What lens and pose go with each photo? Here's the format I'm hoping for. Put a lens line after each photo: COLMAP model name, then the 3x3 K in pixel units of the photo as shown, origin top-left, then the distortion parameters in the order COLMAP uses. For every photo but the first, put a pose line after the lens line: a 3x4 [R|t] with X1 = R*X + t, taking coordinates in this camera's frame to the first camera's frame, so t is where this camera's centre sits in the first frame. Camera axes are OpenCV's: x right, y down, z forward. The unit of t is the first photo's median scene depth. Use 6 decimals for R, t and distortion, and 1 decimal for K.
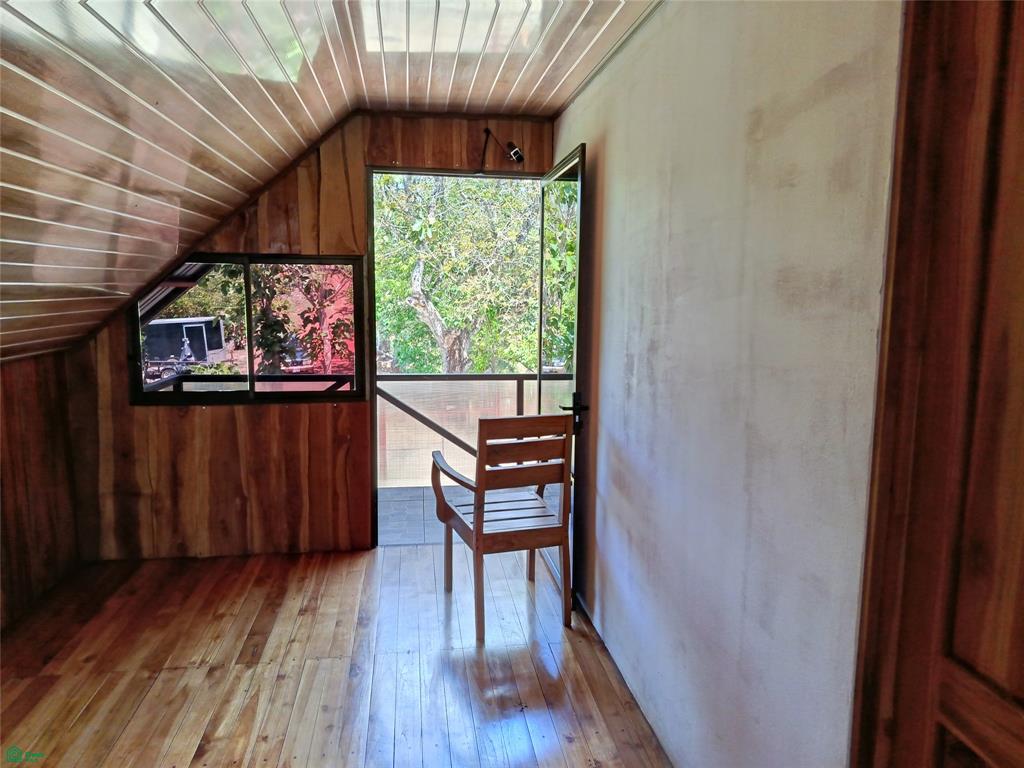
lens RADIAL K [[743.6, 0, 509.9], [0, 743.6, 383.1], [0, 0, 1]] dist [0.008371, 0.001051]
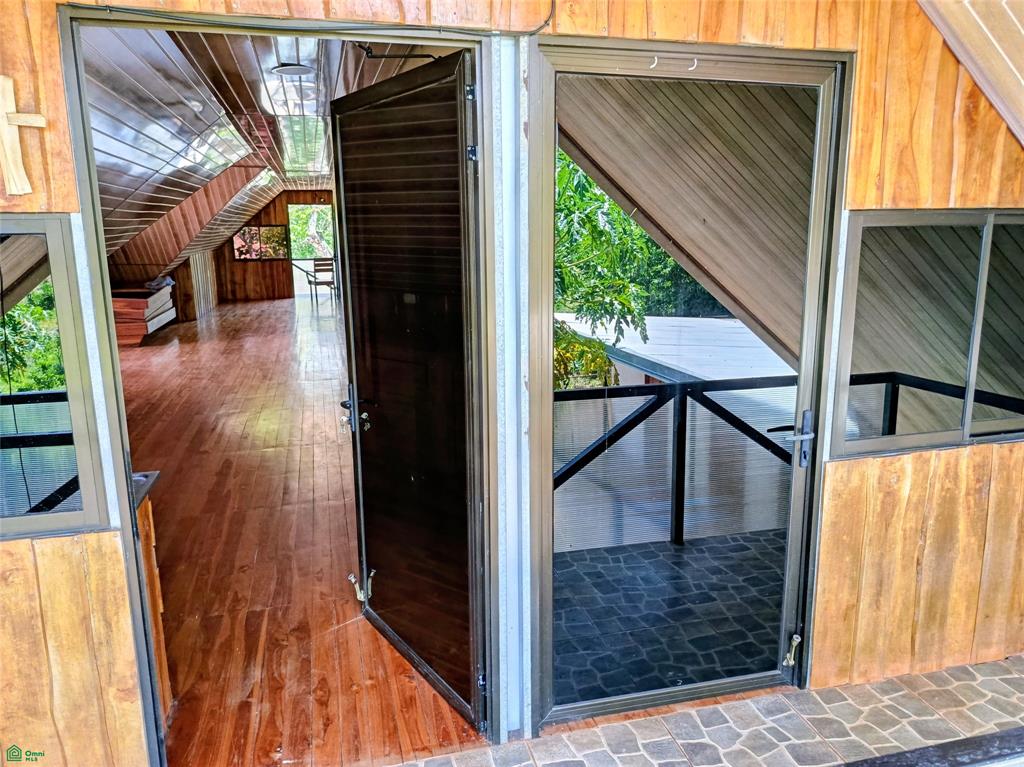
lens RADIAL K [[743.6, 0, 514.7], [0, 743.6, 382.5], [0, 0, 1]] dist [0.008371, 0.001051]
pose [[0.992000, -0.044976, 0.117956, 0.530068], [0.035487, 0.996054, 0.081346, 0.413504], [-0.121149, -0.076510, 0.989681, -3.320079]]
